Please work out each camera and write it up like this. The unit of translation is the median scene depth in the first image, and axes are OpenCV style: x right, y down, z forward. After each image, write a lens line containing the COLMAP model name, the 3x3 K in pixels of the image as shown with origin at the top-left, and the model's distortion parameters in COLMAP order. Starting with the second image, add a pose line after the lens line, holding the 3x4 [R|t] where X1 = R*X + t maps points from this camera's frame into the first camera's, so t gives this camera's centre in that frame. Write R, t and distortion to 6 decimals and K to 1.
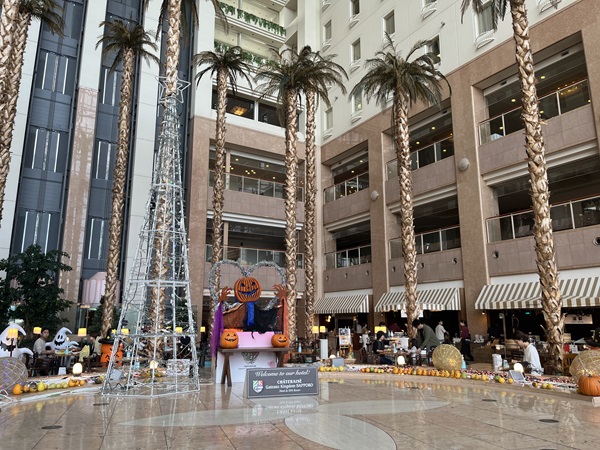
lens RADIAL K [[457.7, 0, 300.1], [0, 457.7, 225.9], [0, 0, 1]] dist [0.005495, 0.000736]
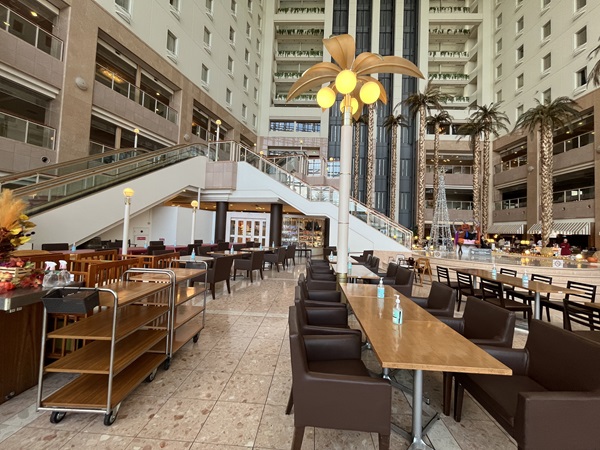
lens RADIAL K [[241.3, 0, 300.9], [0, 241.3, 223.1], [0, 0, 1]] dist [-0.009893, -0.000515]
pose [[0.812321, 0.014011, -0.583043, -0.017773], [0.081346, 0.987217, 0.137059, -0.062197], [0.577510, -0.158764, 0.800797, -0.297165]]
